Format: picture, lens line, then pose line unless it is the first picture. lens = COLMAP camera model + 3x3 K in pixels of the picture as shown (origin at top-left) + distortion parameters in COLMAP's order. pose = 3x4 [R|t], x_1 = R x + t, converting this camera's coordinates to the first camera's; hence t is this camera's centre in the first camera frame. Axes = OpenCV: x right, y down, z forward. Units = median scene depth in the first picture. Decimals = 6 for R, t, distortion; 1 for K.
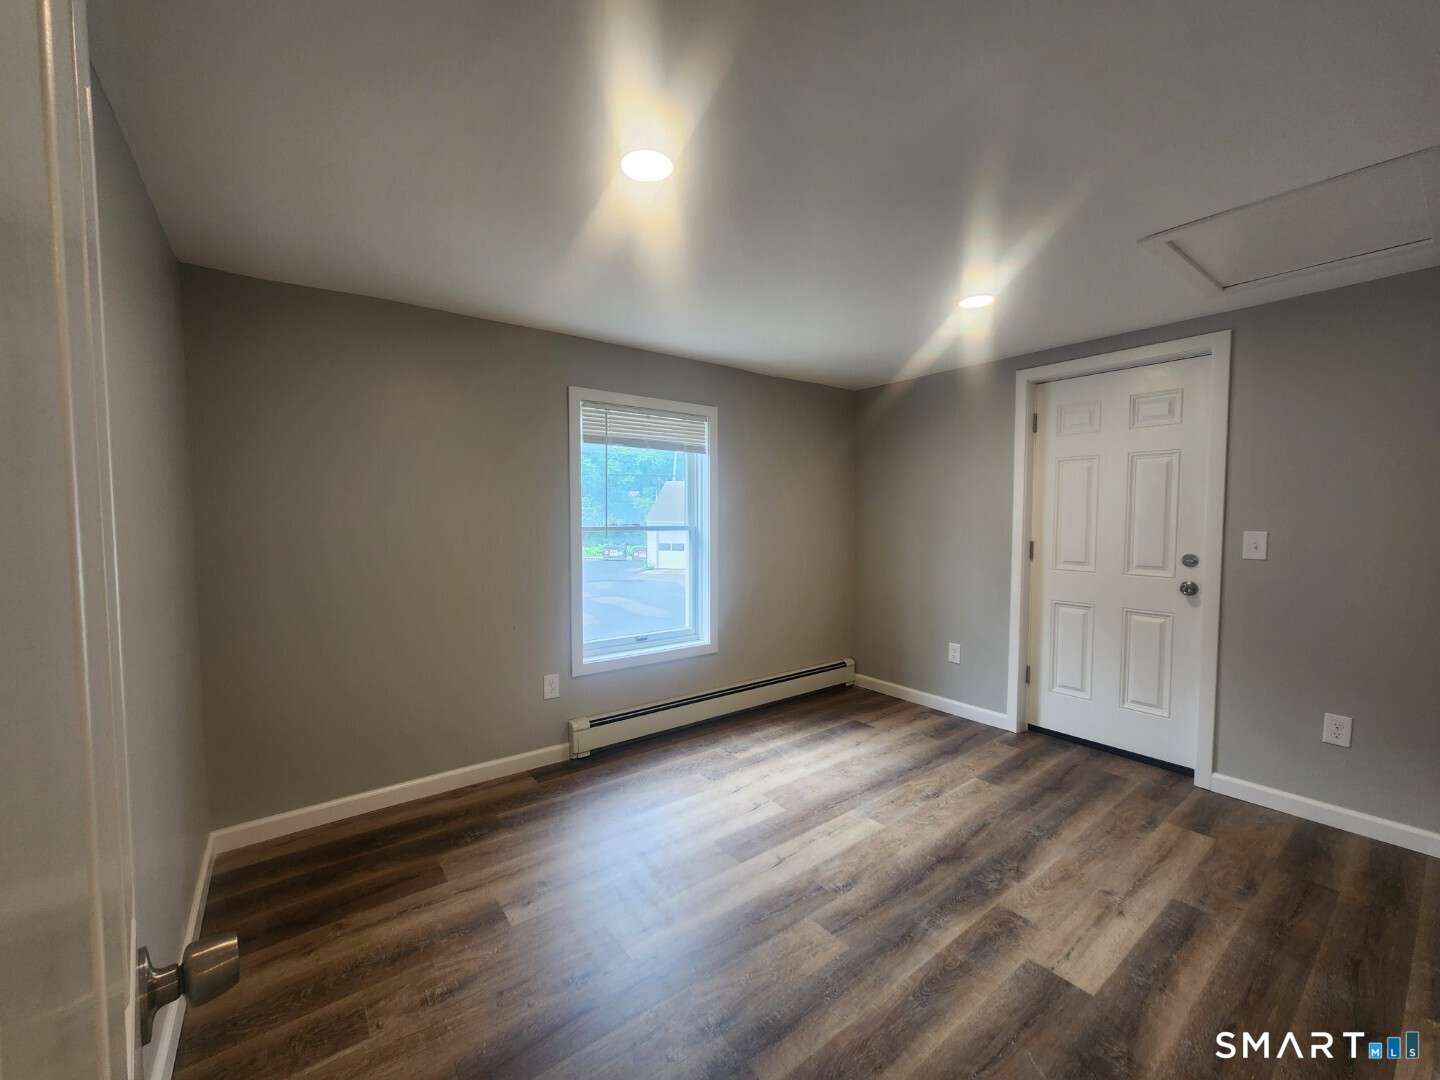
lens RADIAL K [[584.7, 0, 718.8], [0, 584.7, 542.6], [0, 0, 1]] dist [-0.001723, -0.000286]
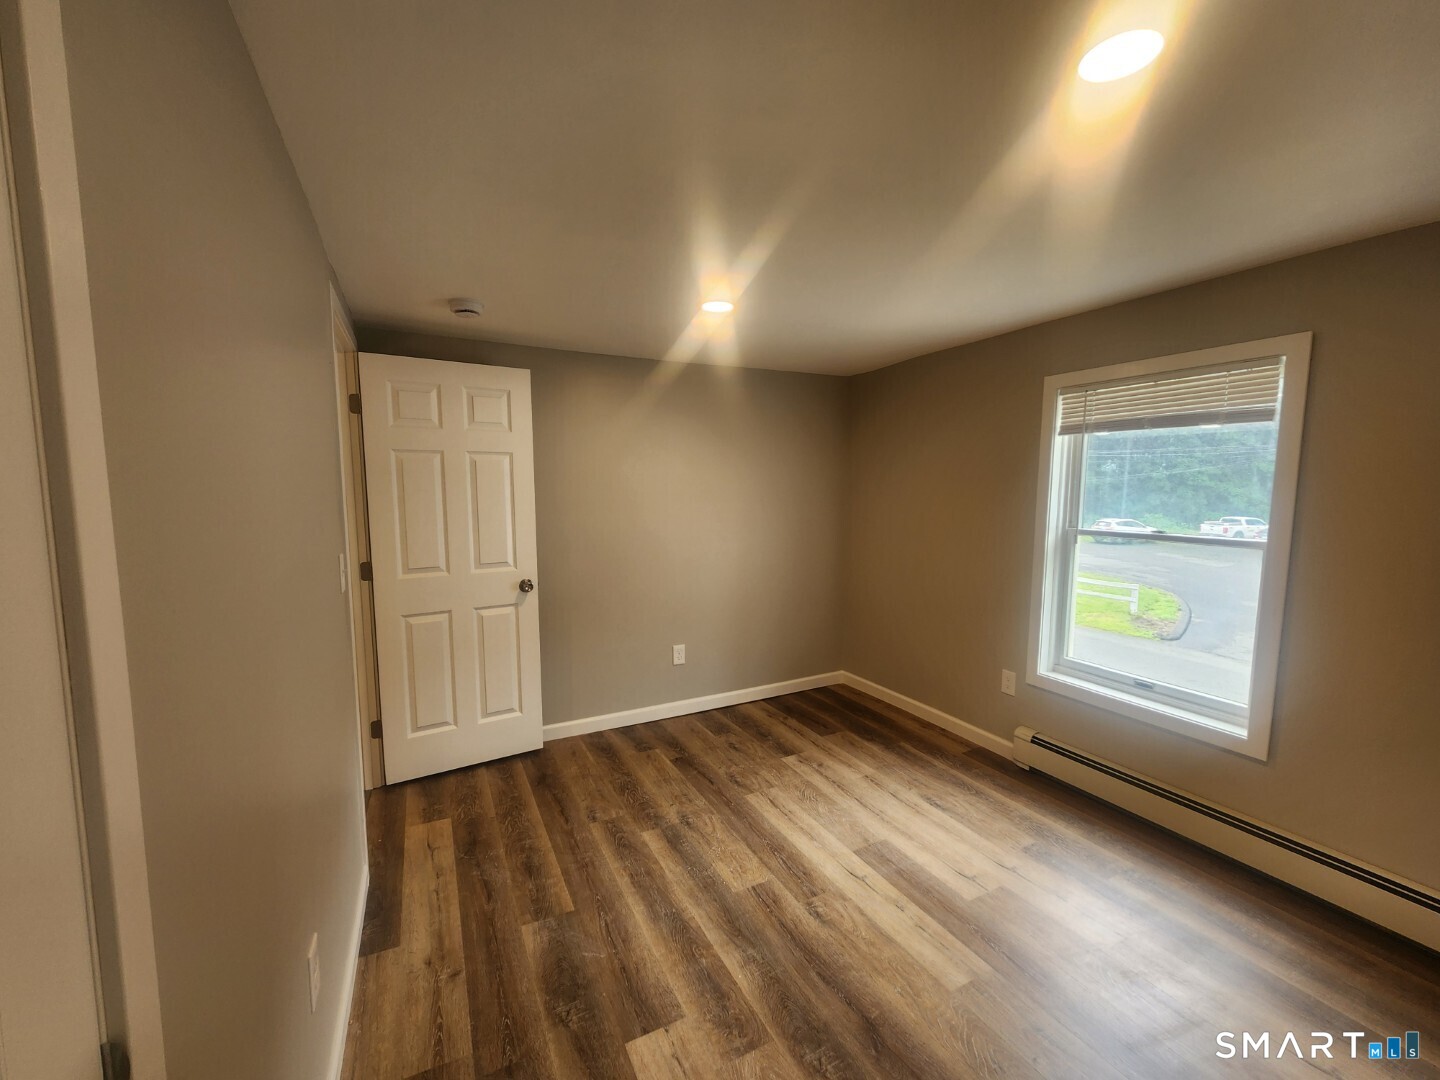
lens RADIAL K [[588.5, 0, 720.0], [0, 588.5, 540.0], [0, 0, 1]] dist [0.002446, -0.000054]
pose [[-0.182444, 0.085684, -0.979475, 0.919191], [-0.050660, 0.994053, 0.096396, -0.085243], [0.981910, 0.067207, -0.177019, 0.785470]]
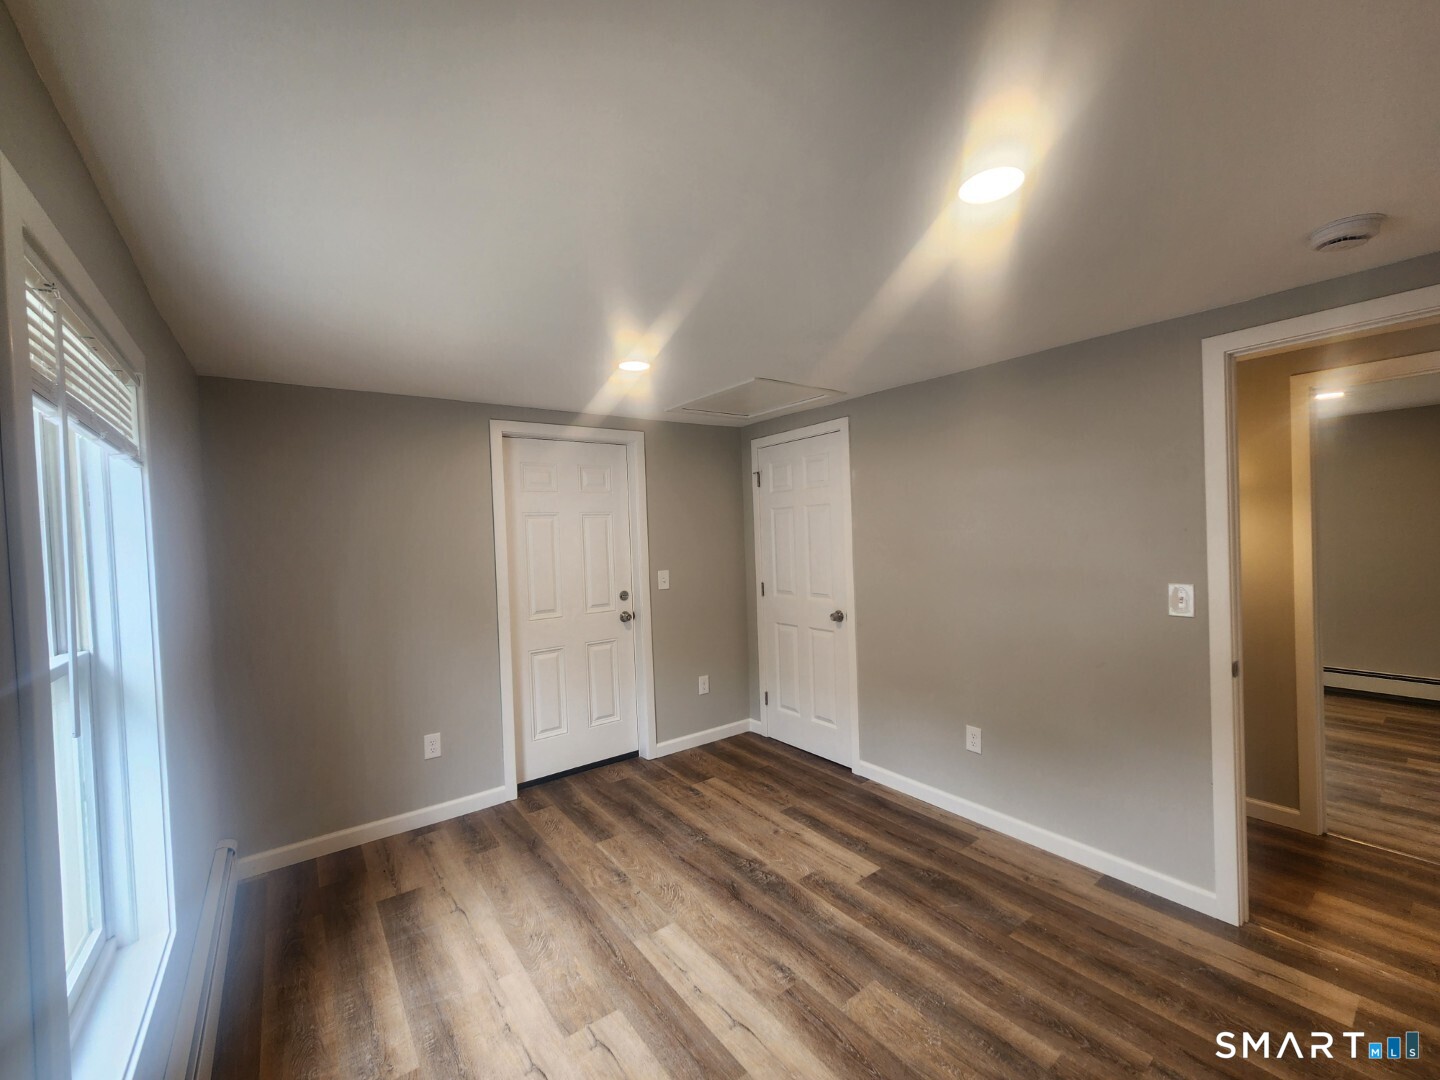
lens RADIAL K [[588.5, 0, 720.0], [0, 588.5, 540.0], [0, 0, 1]] dist [0.002446, -0.000054]
pose [[0.011809, -0.008106, 0.999897, -0.586738], [0.086344, 0.996240, 0.007057, -0.095574], [-0.996195, 0.086252, 0.012464, 0.829729]]
